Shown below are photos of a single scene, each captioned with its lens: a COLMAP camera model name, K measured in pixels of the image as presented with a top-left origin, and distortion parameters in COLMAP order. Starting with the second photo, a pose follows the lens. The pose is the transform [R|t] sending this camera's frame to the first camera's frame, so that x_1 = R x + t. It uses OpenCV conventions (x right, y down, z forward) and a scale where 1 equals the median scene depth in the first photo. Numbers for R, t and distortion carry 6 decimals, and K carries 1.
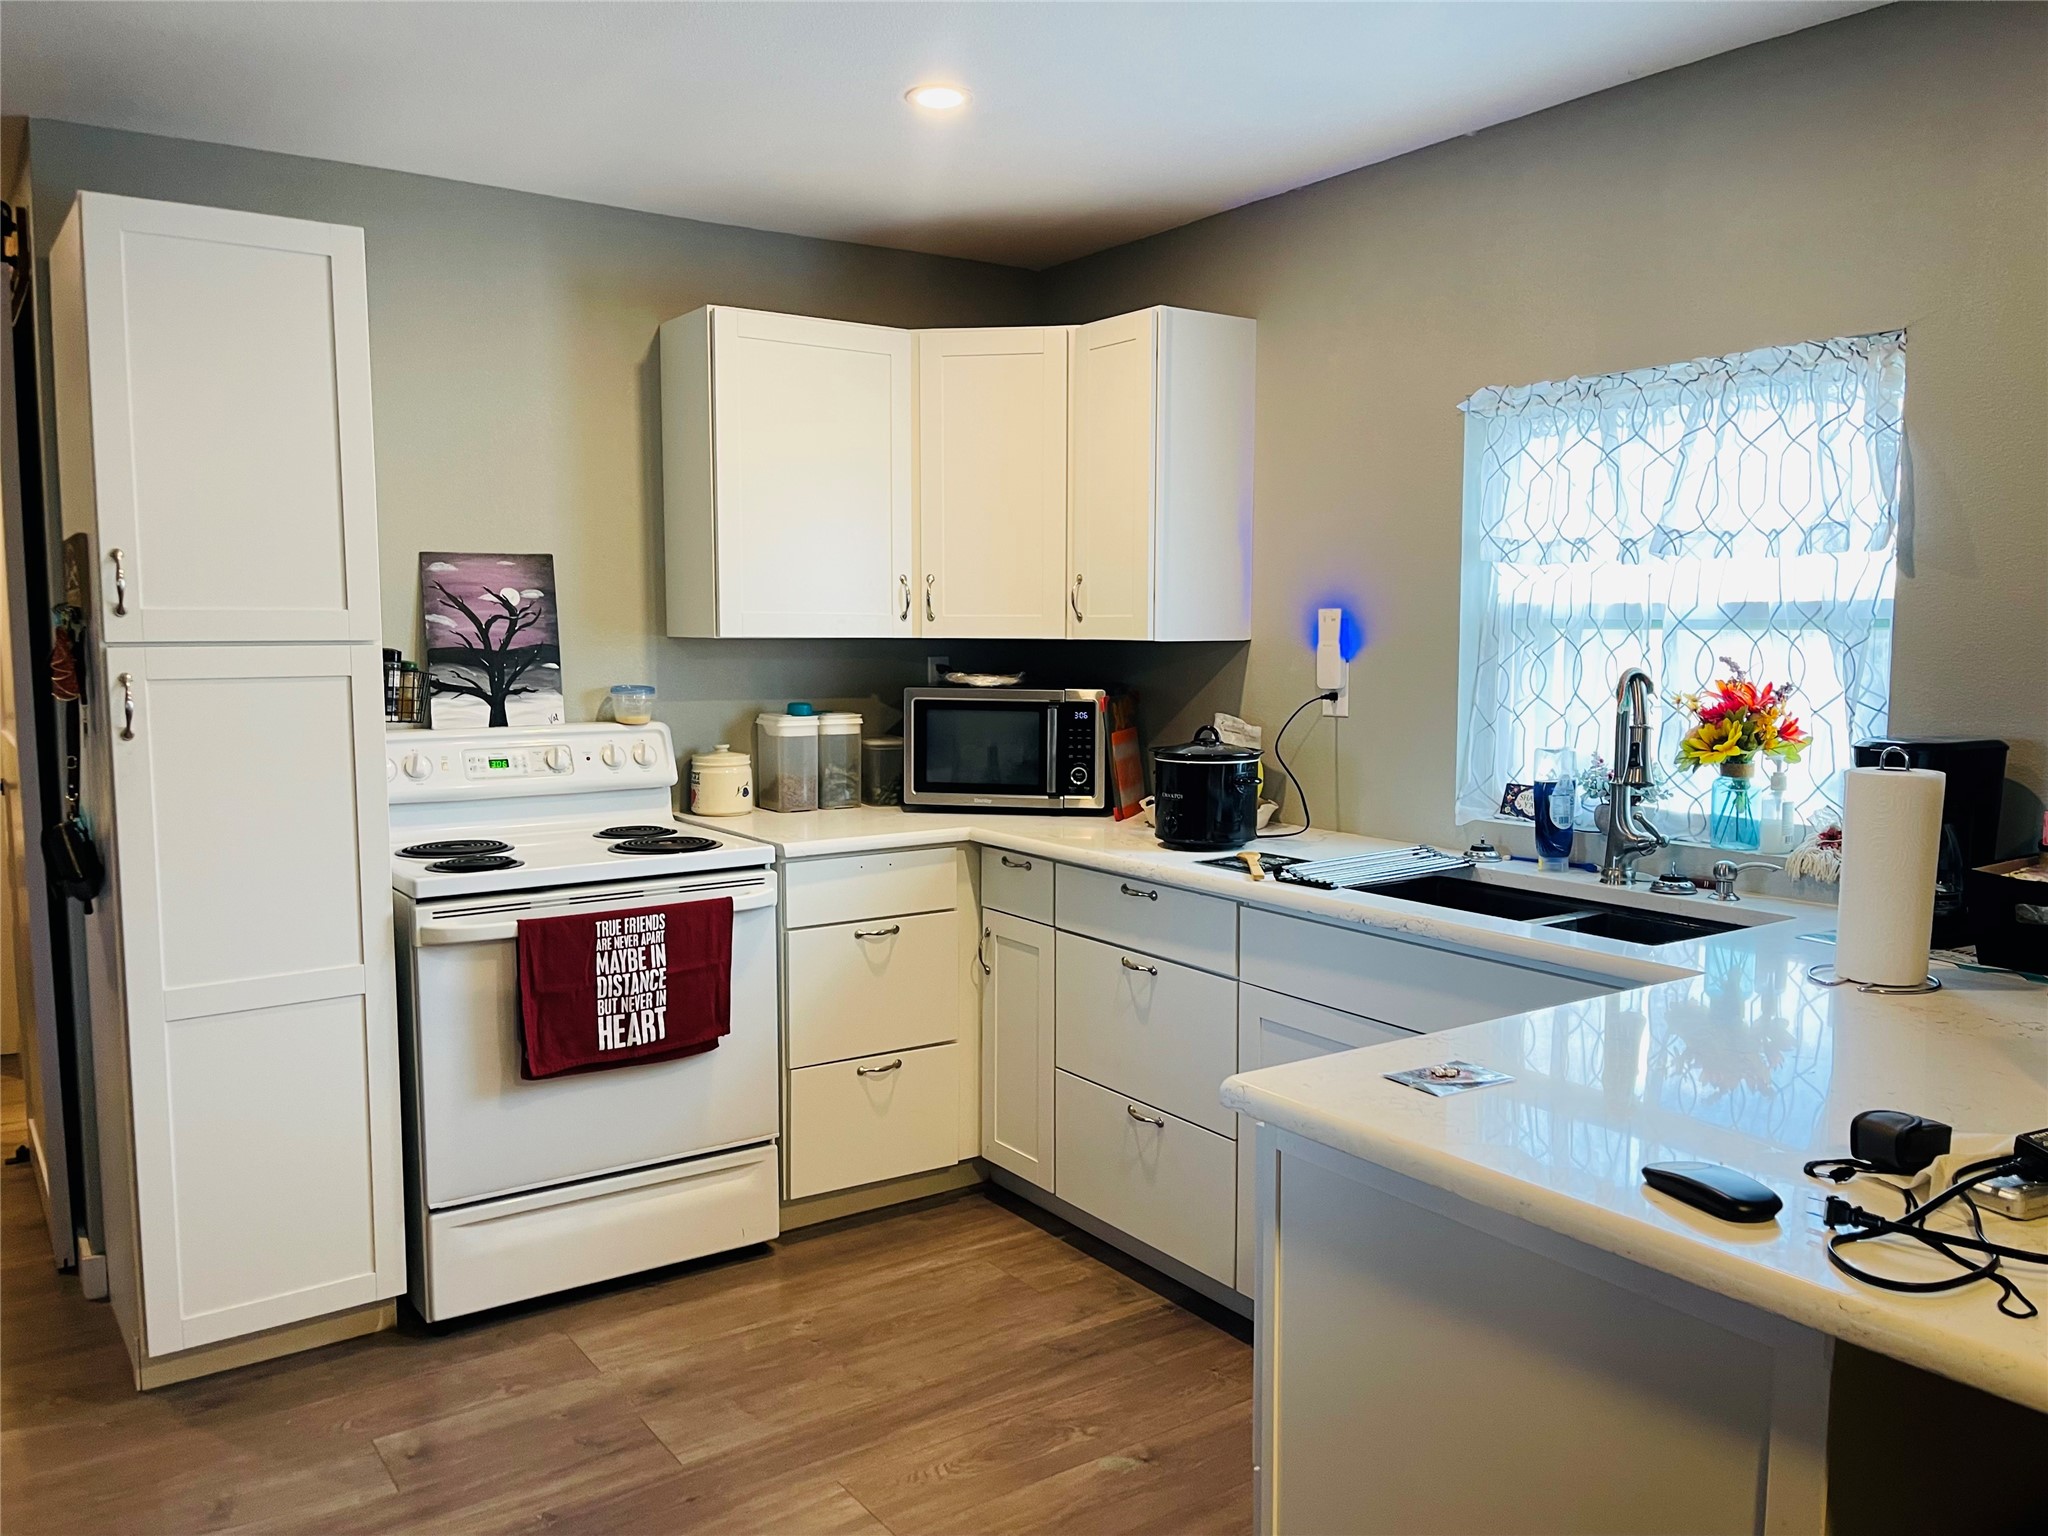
lens RADIAL K [[1569.5, 0, 1016.6], [0, 1569.5, 784.5], [0, 0, 1]] dist [0.060973, -0.084474]
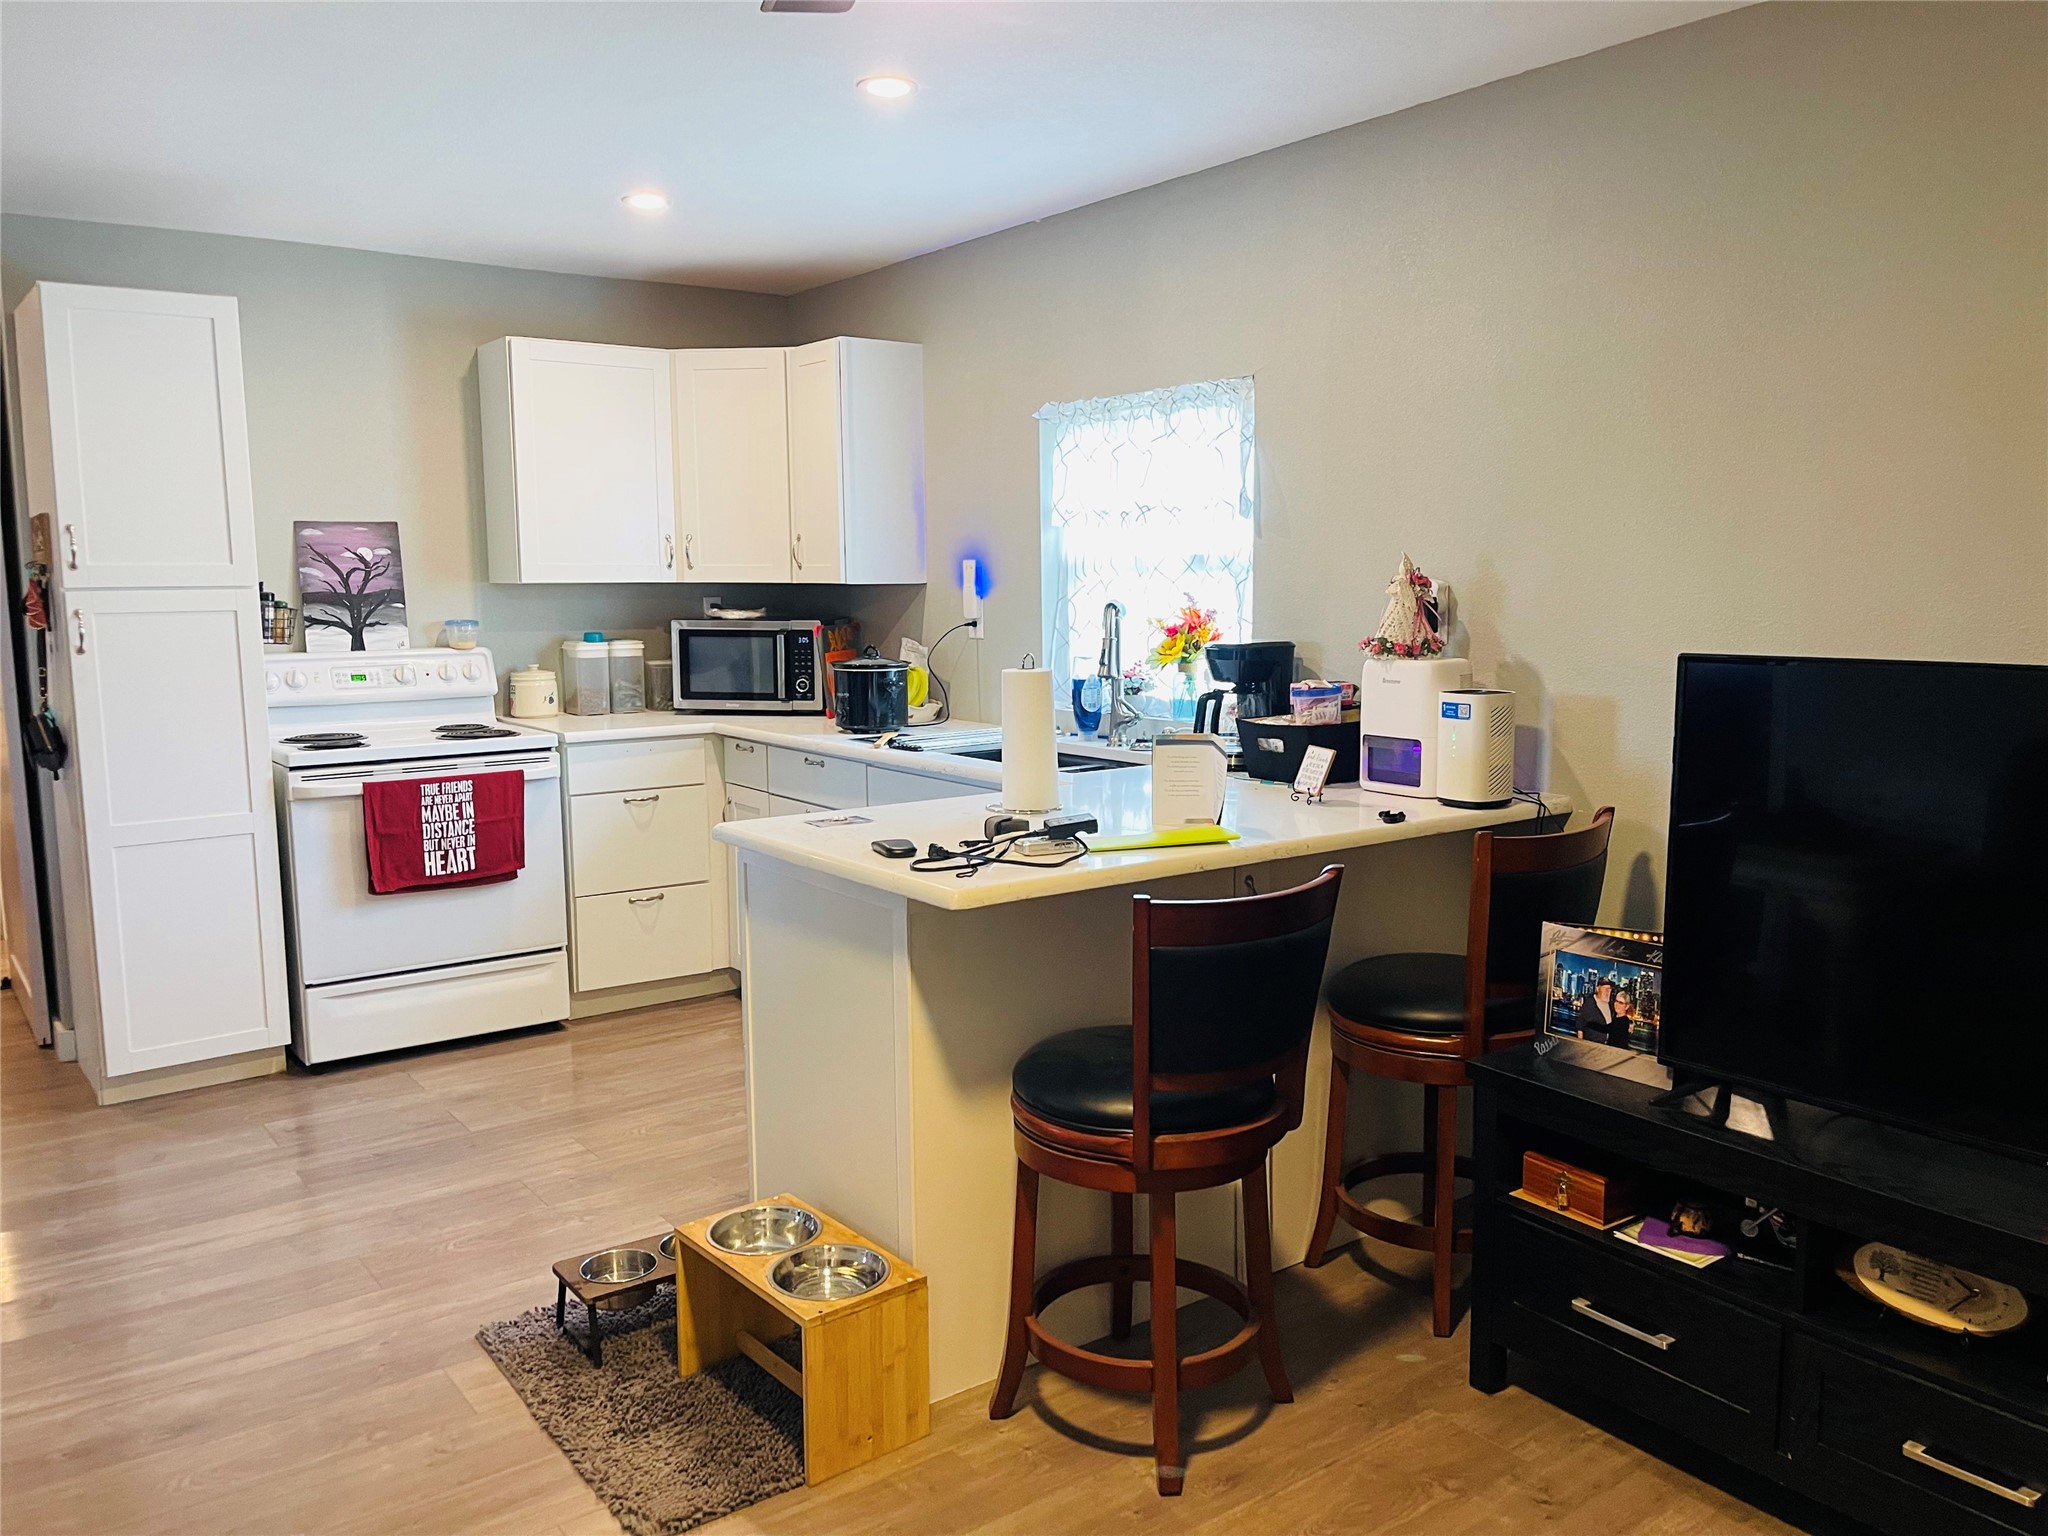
lens RADIAL K [[1569.5, 0, 1020.5], [0, 1569.5, 786.2], [0, 0, 1]] dist [0.060973, -0.084474]
pose [[0.999569, -0.011264, 0.027119, 0.226554], [0.010361, 0.999394, 0.033216, 0.045470], [-0.027477, -0.032921, 0.999080, -0.419544]]
